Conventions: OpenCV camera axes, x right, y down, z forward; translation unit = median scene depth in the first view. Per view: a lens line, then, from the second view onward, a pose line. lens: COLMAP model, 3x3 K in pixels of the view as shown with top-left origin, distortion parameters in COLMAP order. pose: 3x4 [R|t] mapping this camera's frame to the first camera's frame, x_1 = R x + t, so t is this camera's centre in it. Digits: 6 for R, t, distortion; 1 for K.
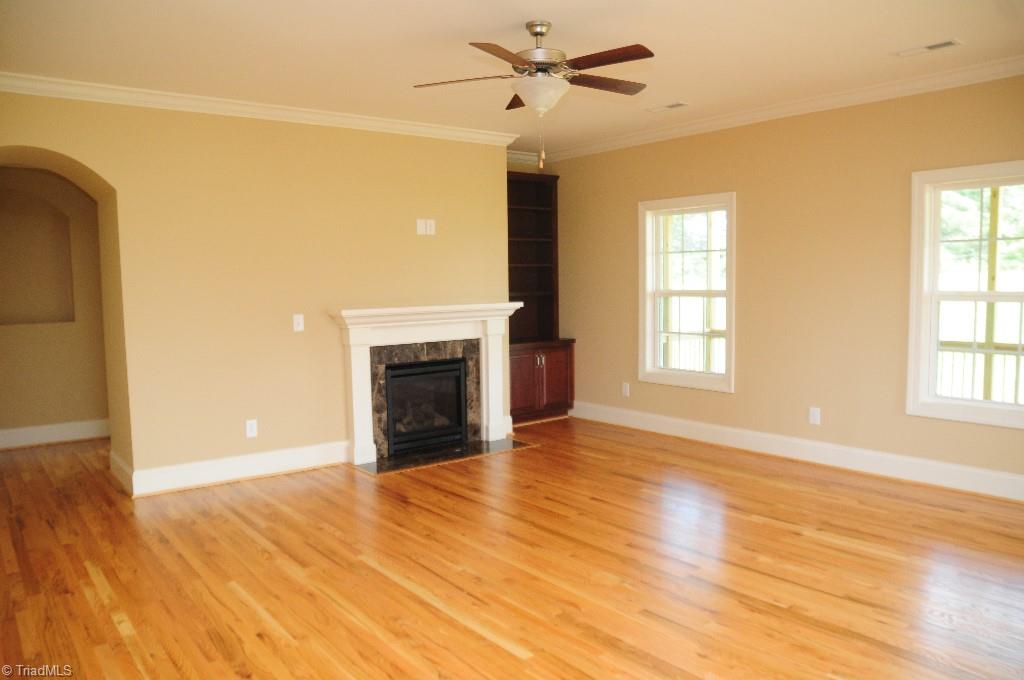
lens RADIAL K [[743.3, 0, 512.0], [0, 743.3, 340.0], [0, 0, 1]] dist [-0.110941, 0.075051]
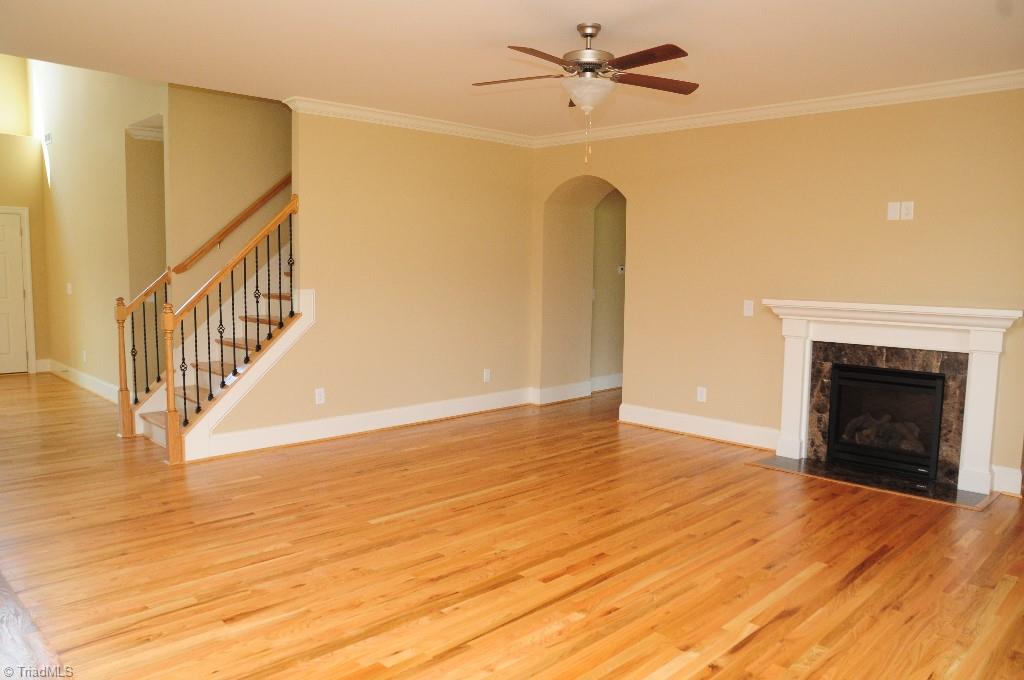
lens RADIAL K [[743.3, 0, 512.0], [0, 743.3, 340.0], [0, 0, 1]] dist [-0.110941, 0.075051]
pose [[0.131298, 0.114542, -0.984704, 0.703345], [-0.096181, 0.990088, 0.102344, -0.052708], [0.986666, 0.081272, 0.141013, 0.494368]]
